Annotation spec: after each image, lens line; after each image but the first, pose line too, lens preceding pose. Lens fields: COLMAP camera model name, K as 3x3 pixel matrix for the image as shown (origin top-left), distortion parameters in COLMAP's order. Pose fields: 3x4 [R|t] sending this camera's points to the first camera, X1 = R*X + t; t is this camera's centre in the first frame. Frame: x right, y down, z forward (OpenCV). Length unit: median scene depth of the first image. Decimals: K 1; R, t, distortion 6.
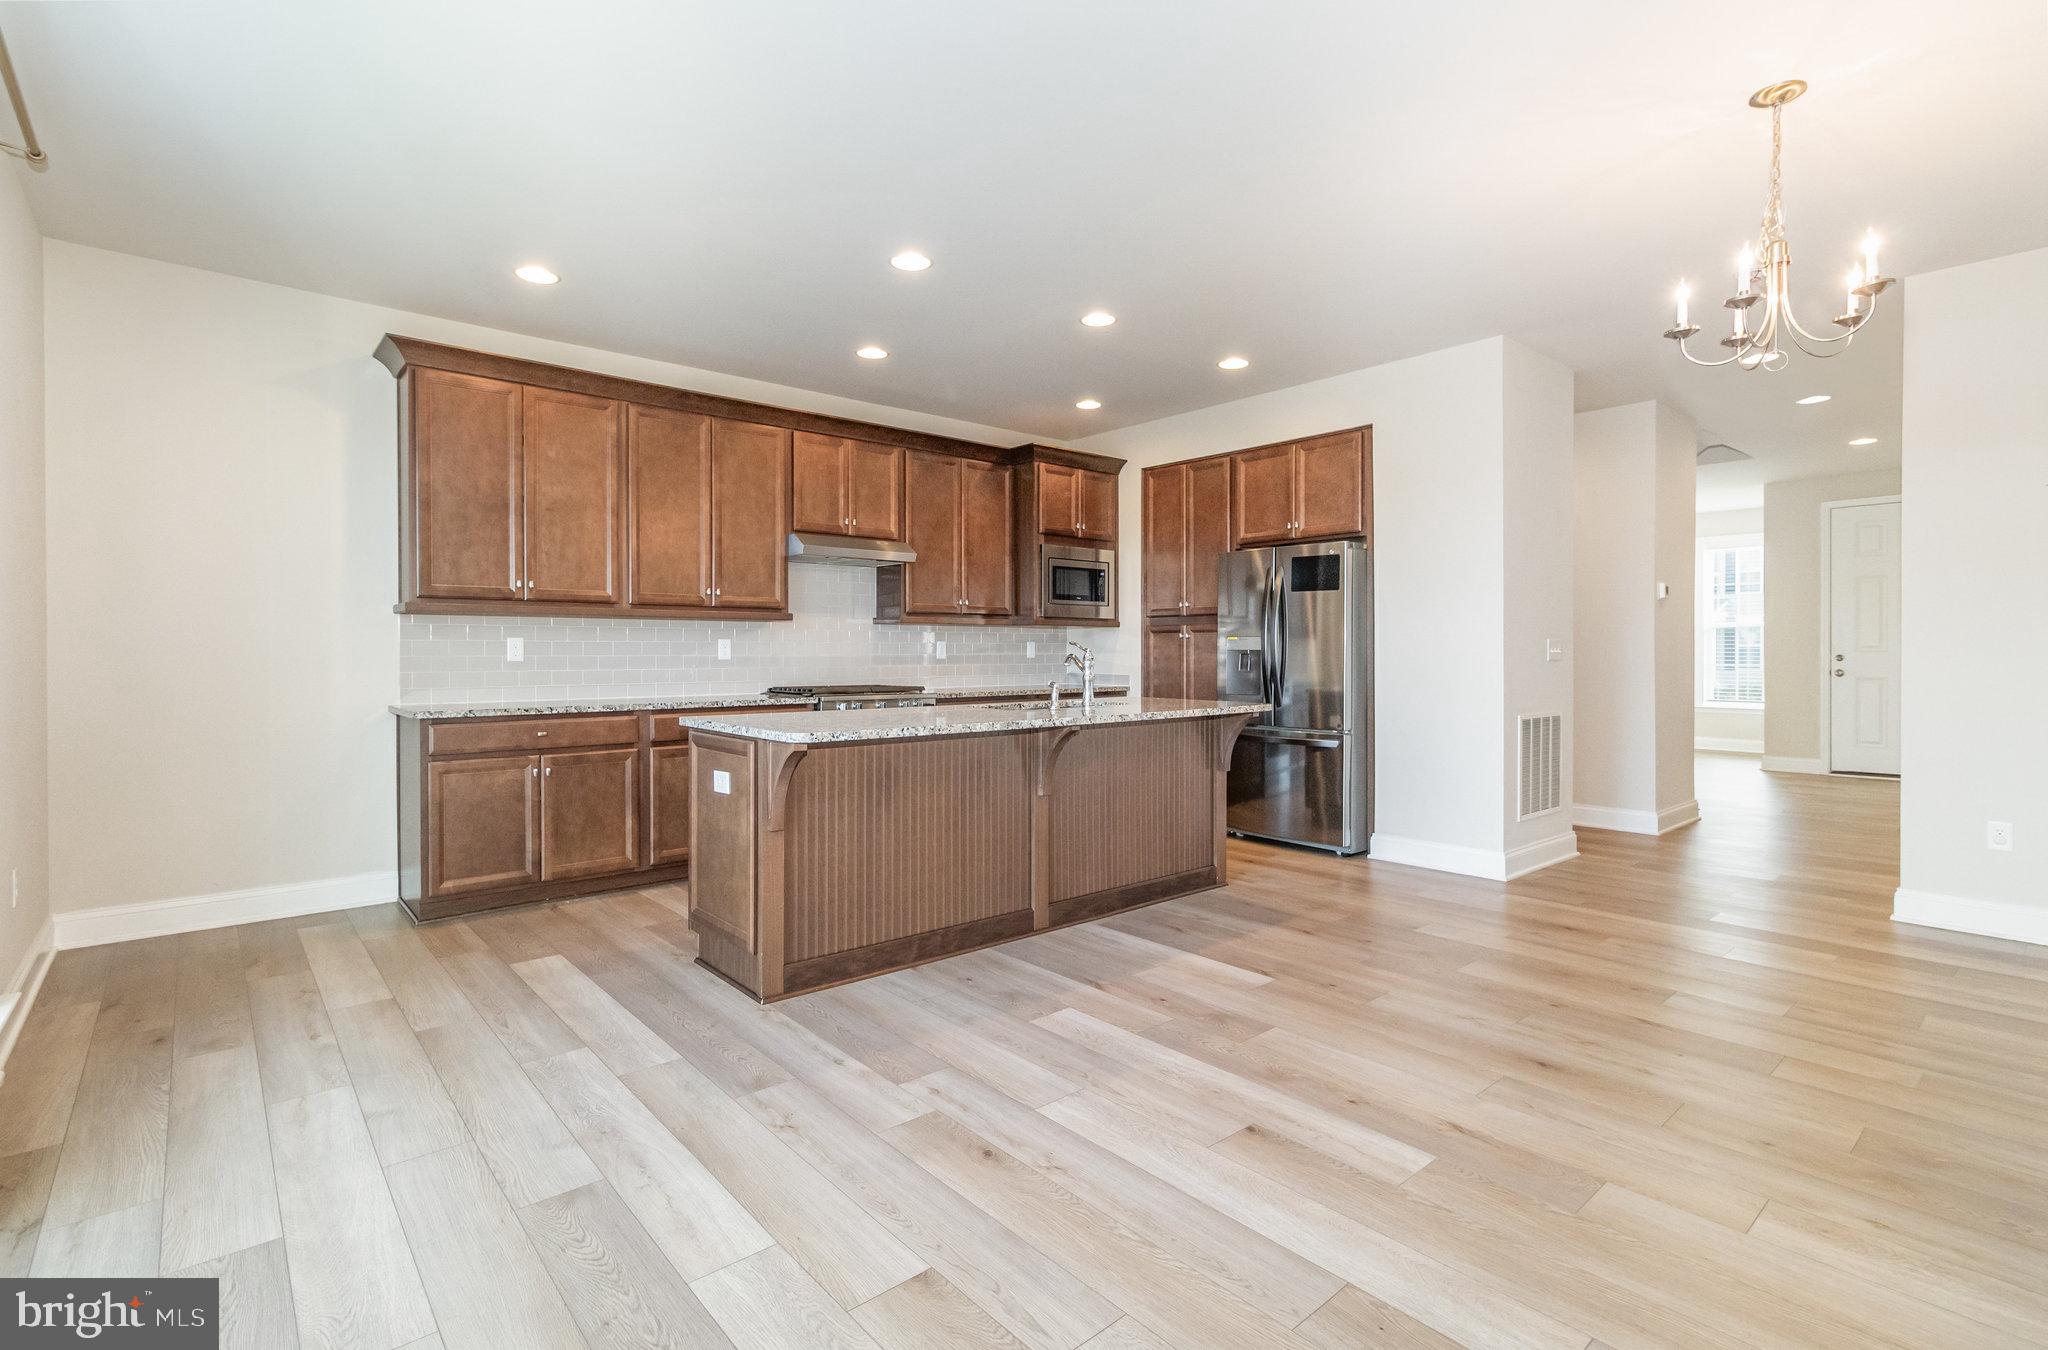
lens RADIAL K [[953.8, 0, 1030.3], [0, 953.8, 662.3], [0, 0, 1]] dist [0.009041, 0.000914]
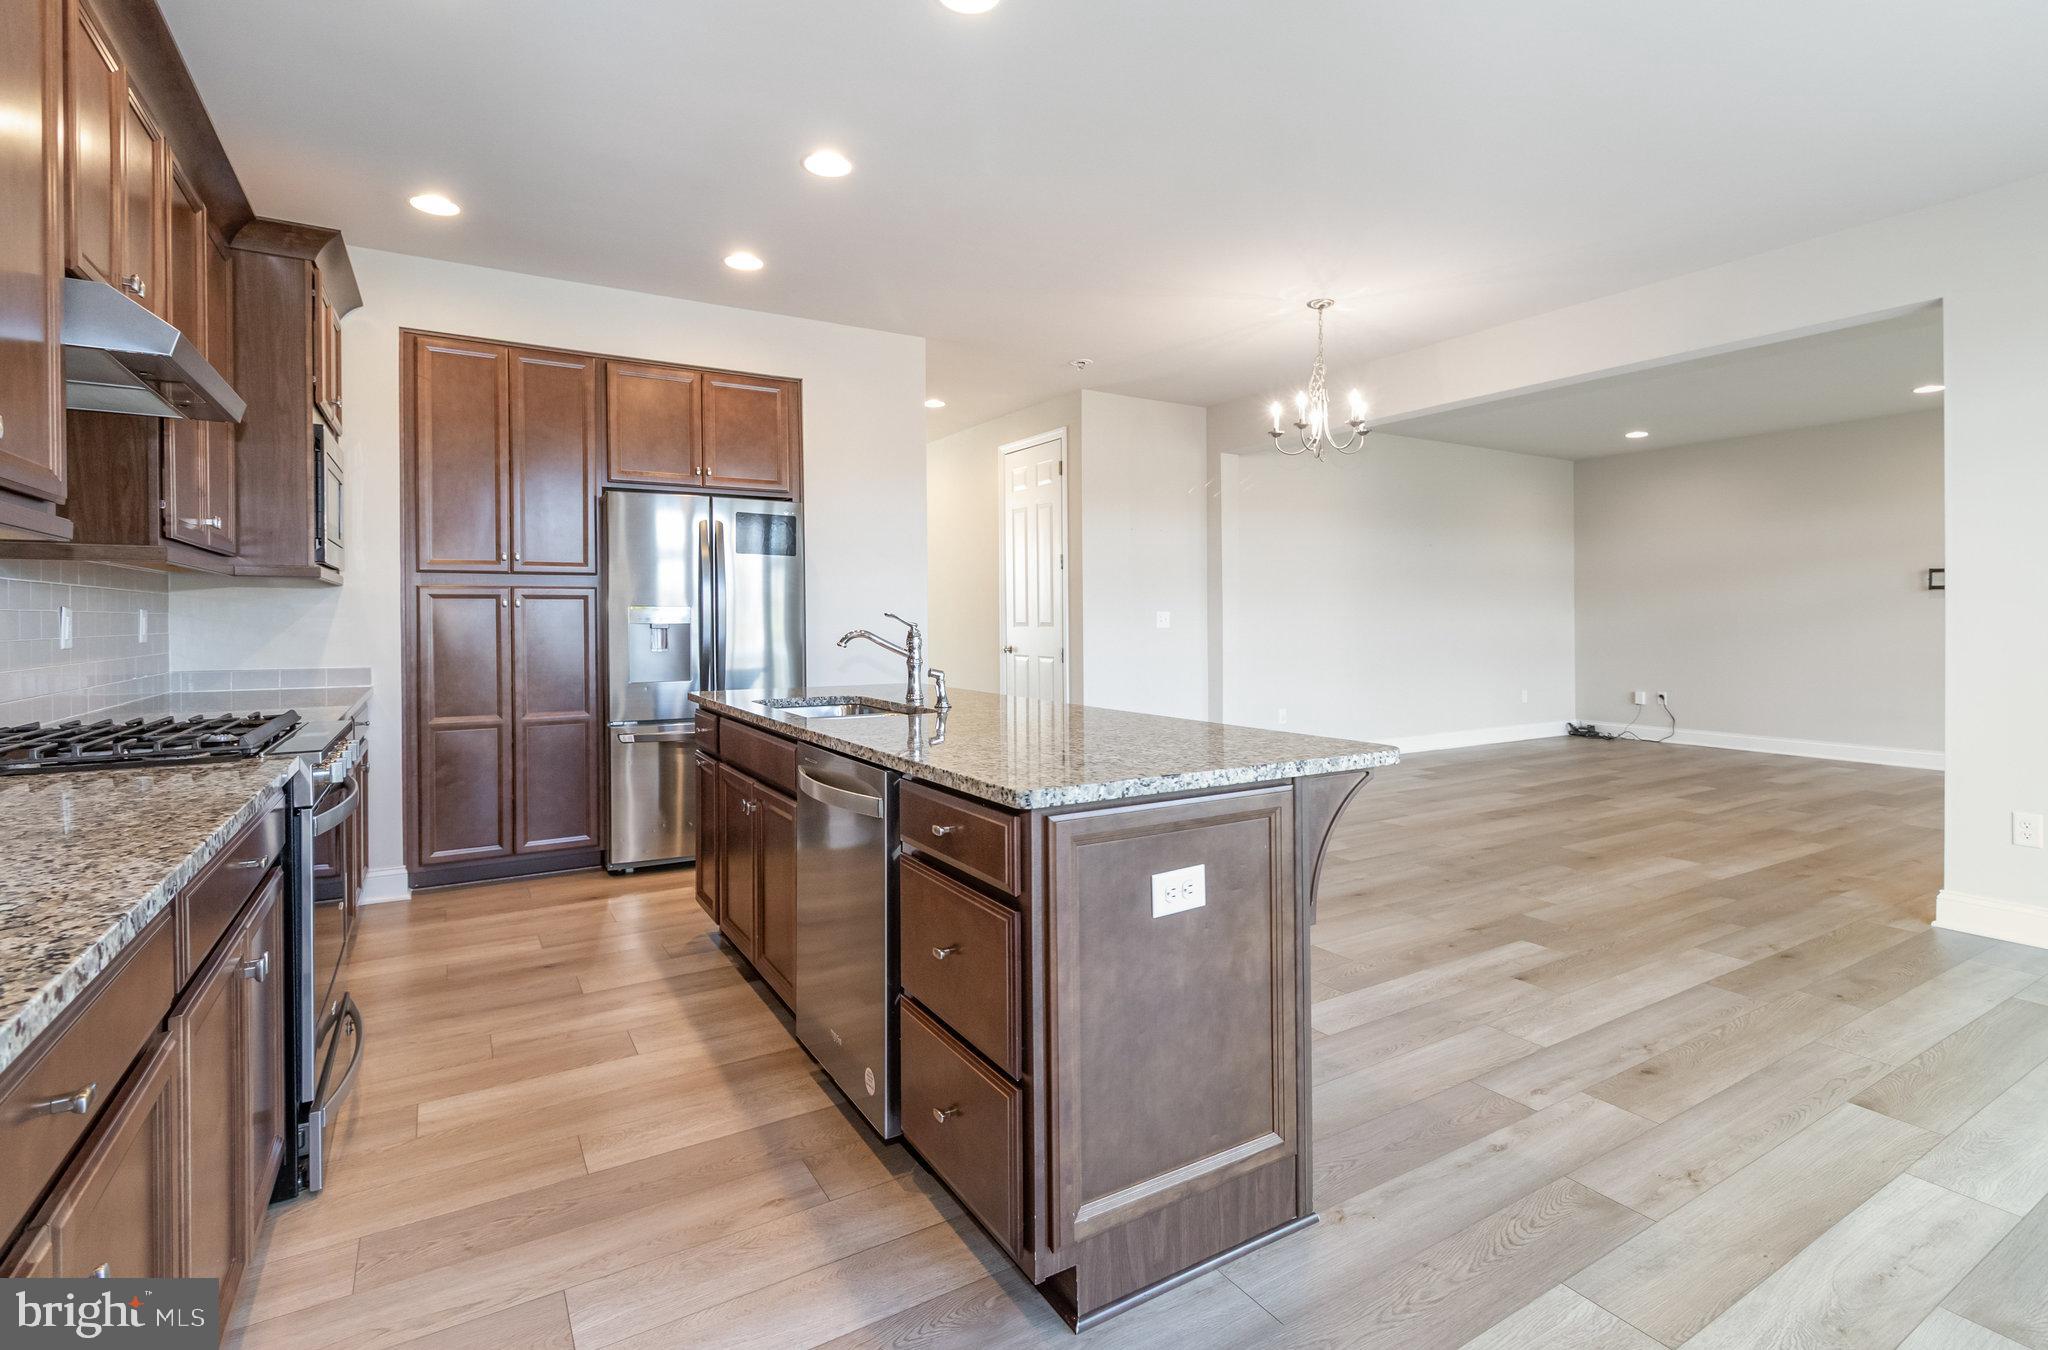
lens RADIAL K [[953.8, 0, 1038.6], [0, 953.8, 619.2], [0, 0, 1]] dist [0.009041, 0.000914]
pose [[0.161095, -0.002290, 0.986936, -0.690570], [0.011064, 0.999939, 0.000514, -0.018505], [-0.986877, 0.010837, 0.161111, 0.817698]]
